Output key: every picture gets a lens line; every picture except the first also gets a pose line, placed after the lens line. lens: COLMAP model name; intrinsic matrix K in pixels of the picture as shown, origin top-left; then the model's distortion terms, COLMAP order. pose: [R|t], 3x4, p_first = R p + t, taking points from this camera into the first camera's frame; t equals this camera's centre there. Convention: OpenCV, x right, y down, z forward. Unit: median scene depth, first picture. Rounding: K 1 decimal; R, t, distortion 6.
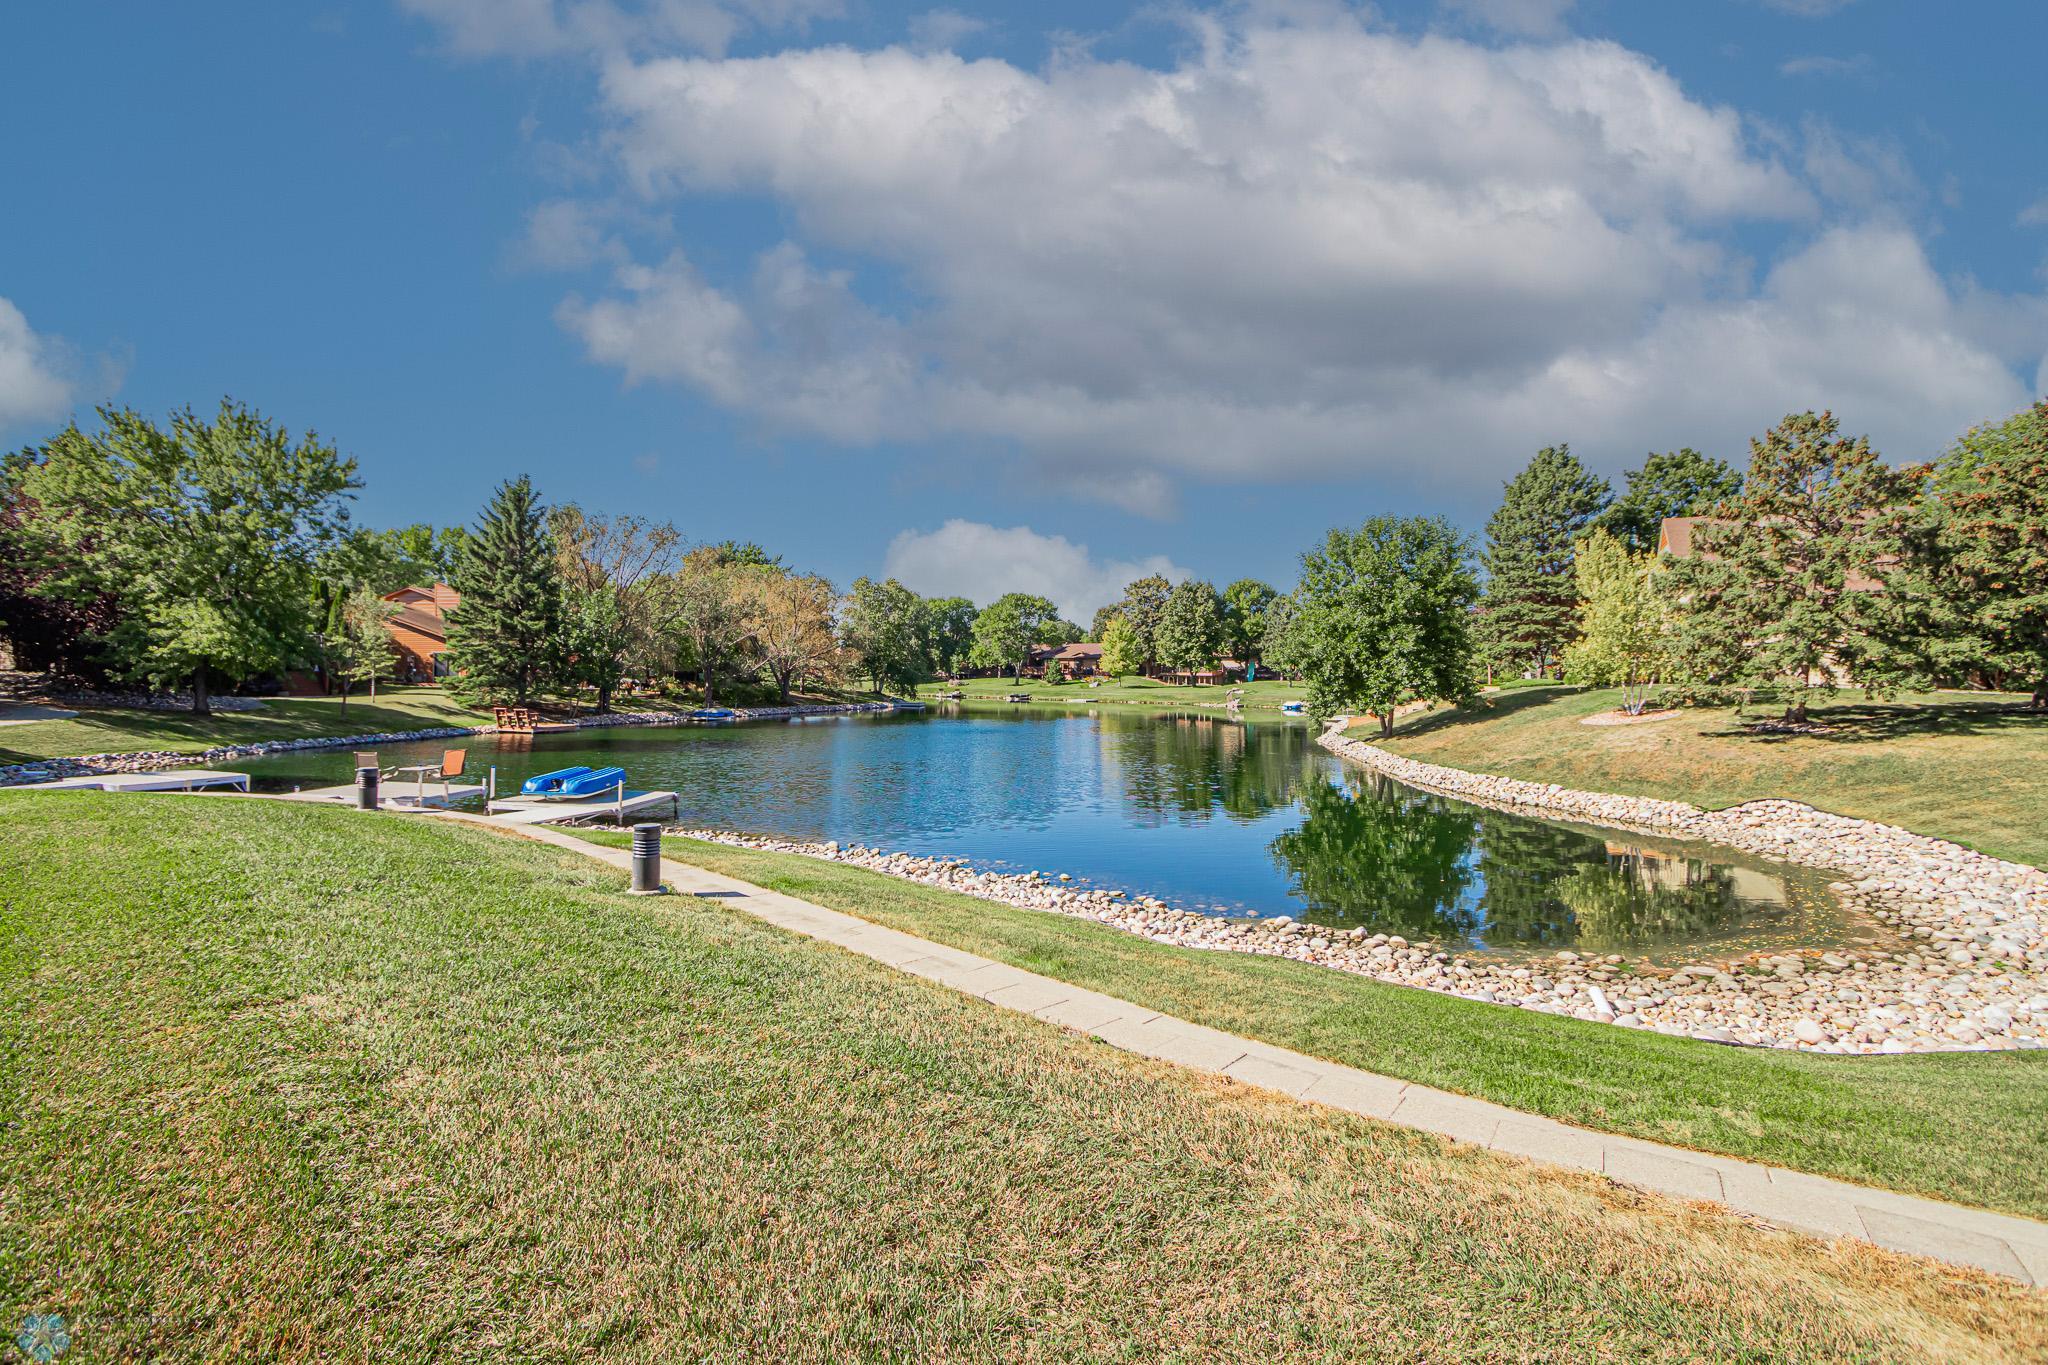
lens RADIAL K [[965.7, 0, 1021.4], [0, 965.7, 676.7], [0, 0, 1]] dist [0.000016, -0.000073]
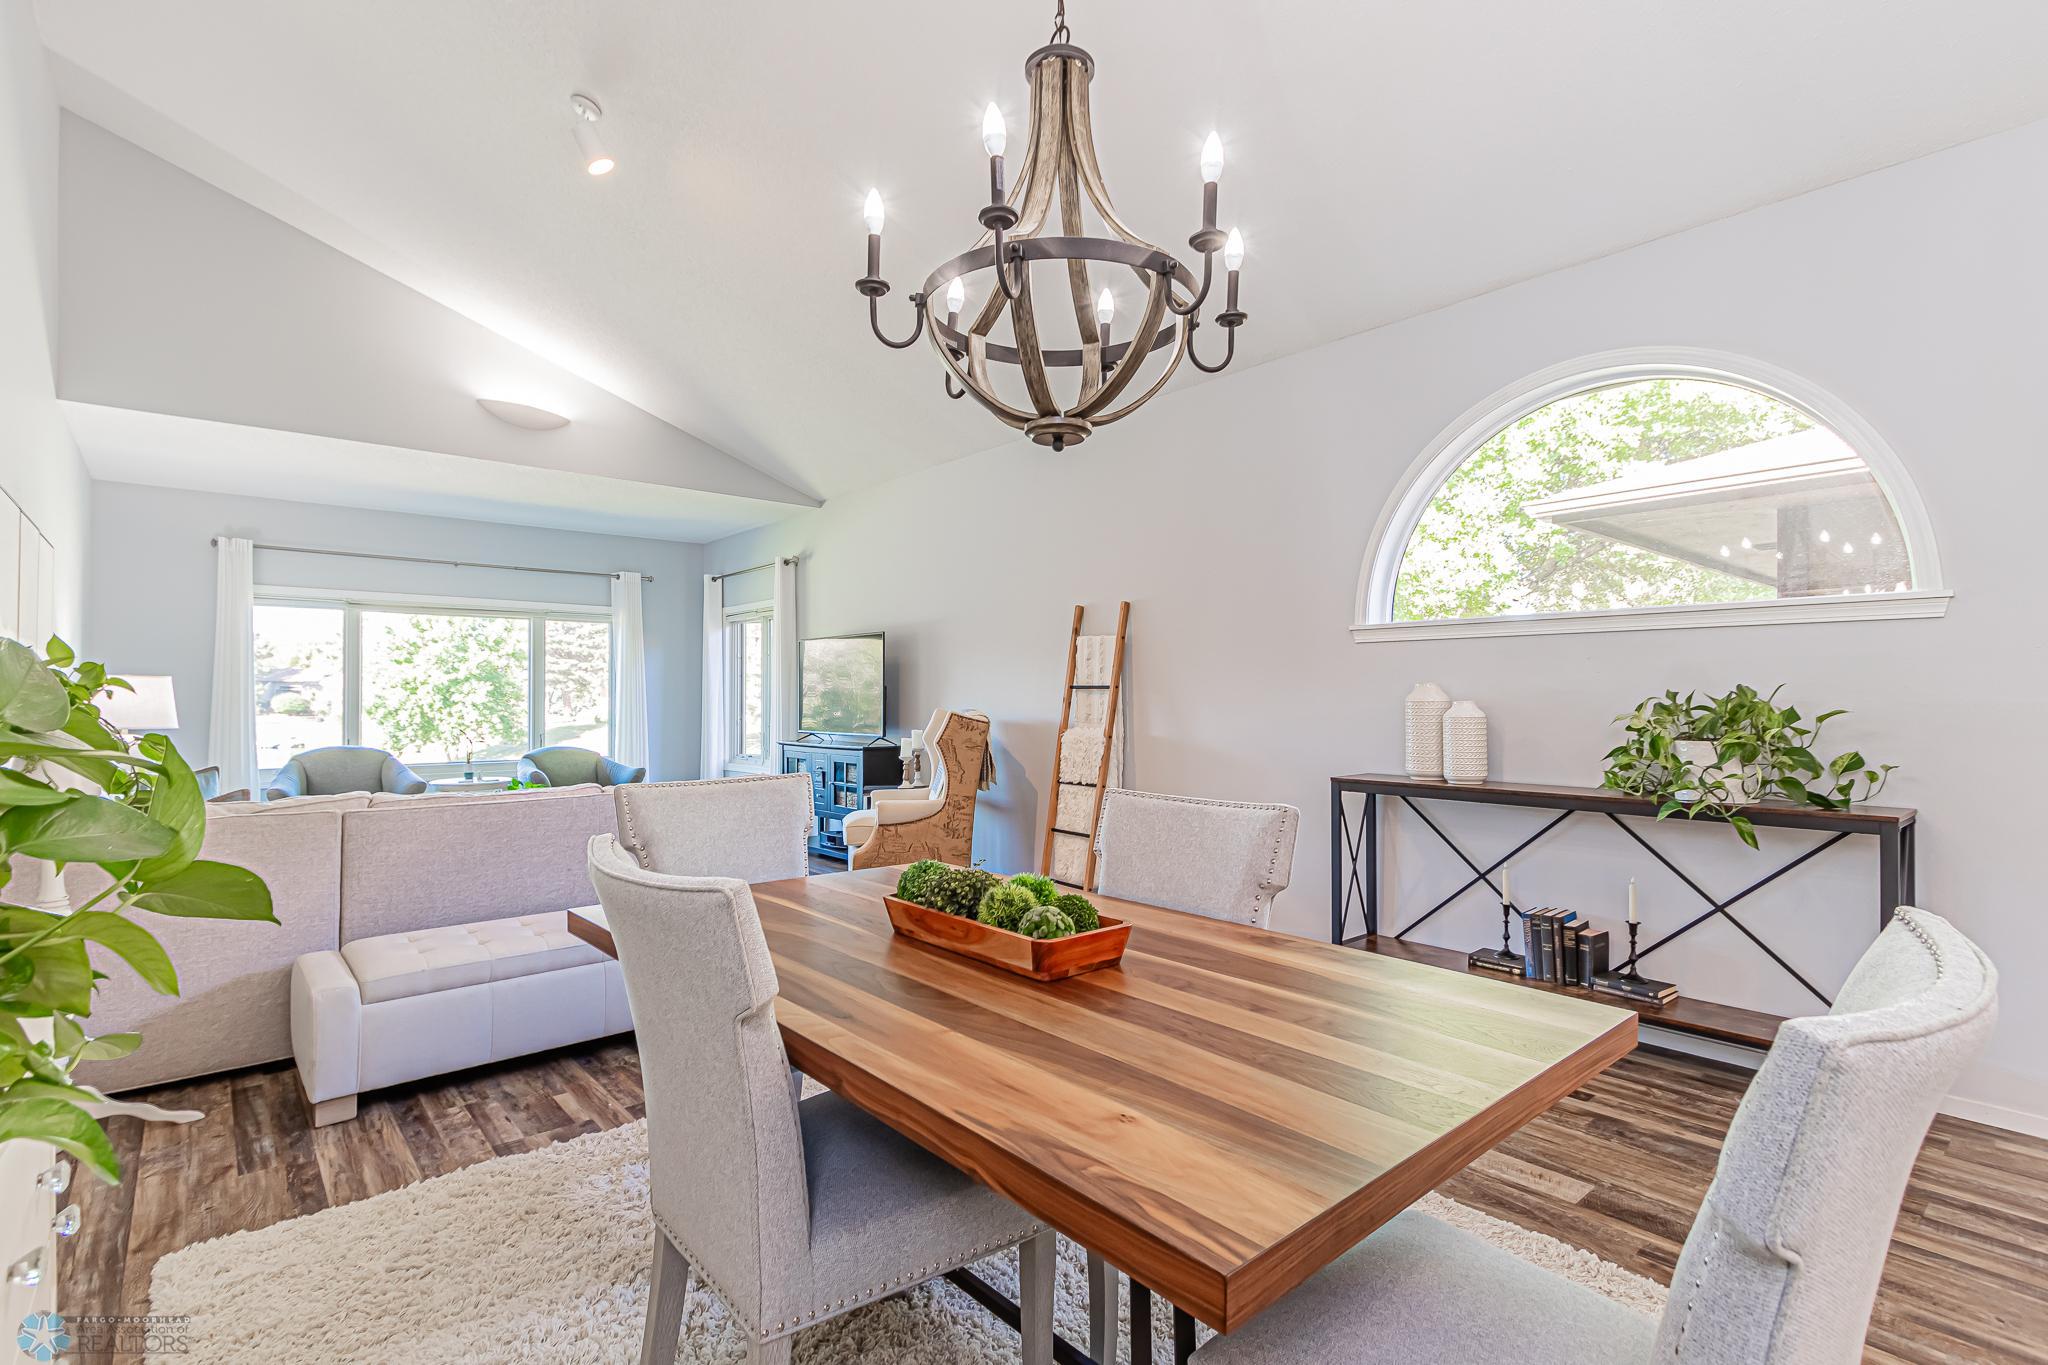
lens RADIAL K [[965.7, 0, 1085.1], [0, 965.7, 682.1], [0, 0, 1]] dist [0.000016, -0.000073]
pose [[0.504299, 0.008973, 0.863483, -0.204315], [0.007040, 0.999870, -0.014501, -0.019491], [-0.863501, 0.013392, 0.504170, -0.234264]]
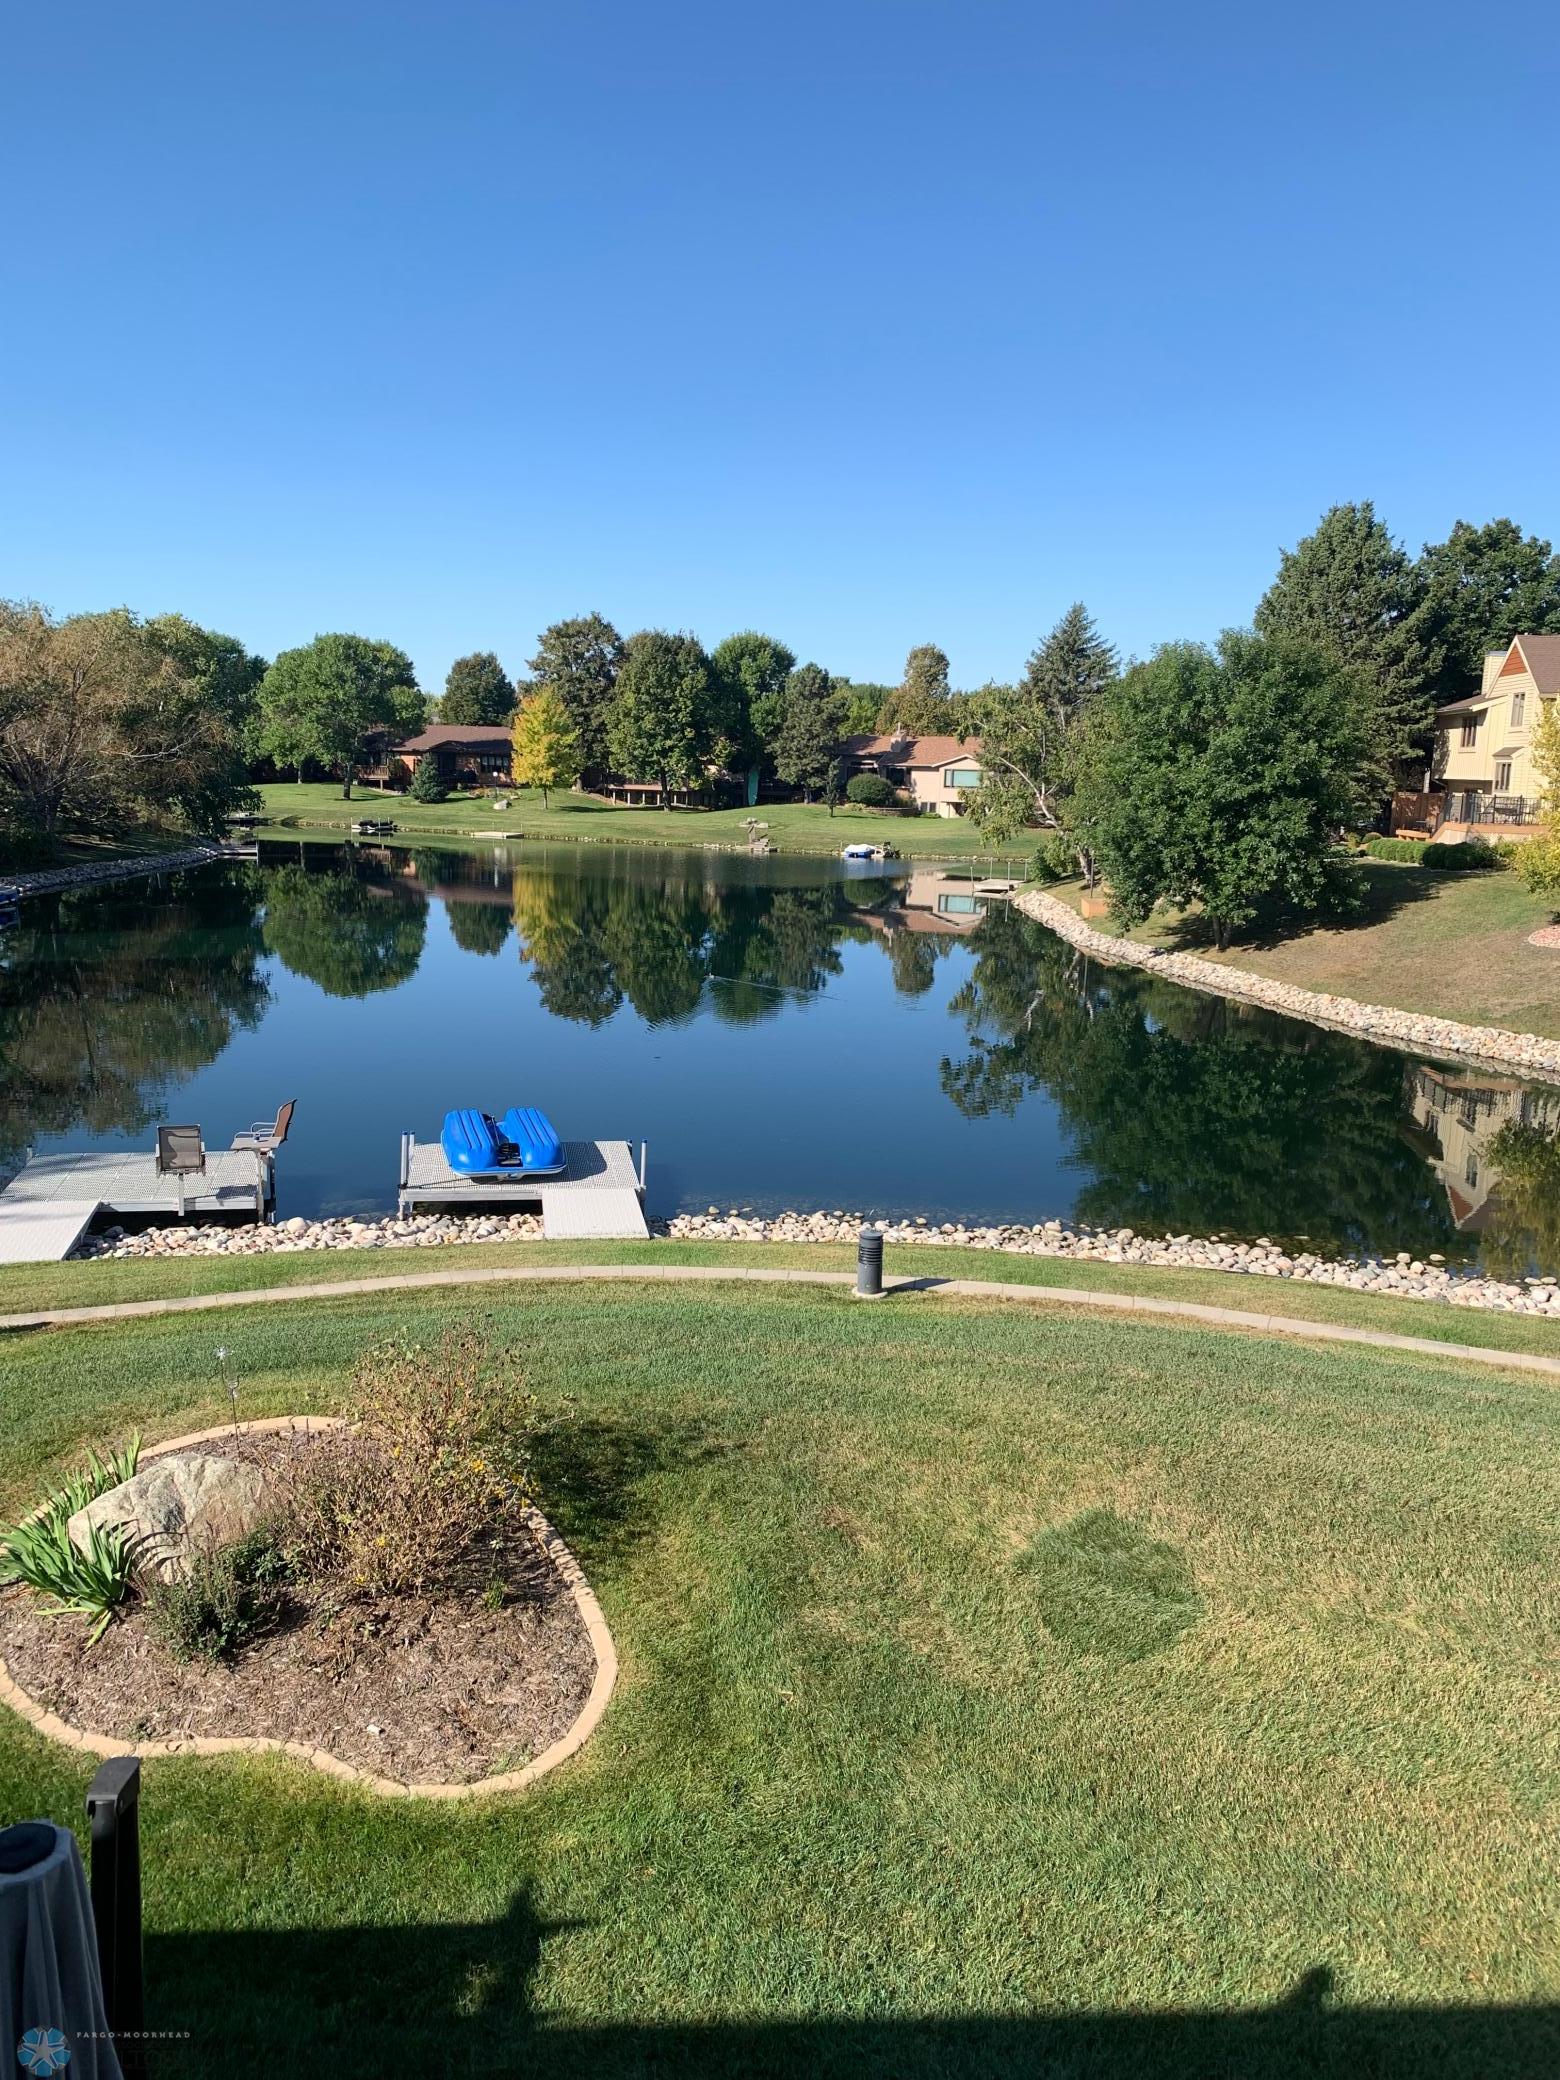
lens RADIAL K [[1602.1, 0, 797.9], [0, 1602.1, 1025.6], [0, 0, 1]] dist [0.067667, -0.011350]
pose [[0.933335, -0.041418, 0.356609, -0.249775], [-0.018874, 0.986288, 0.163950, -0.051353], [-0.358510, -0.159751, 0.919756, 0.003492]]
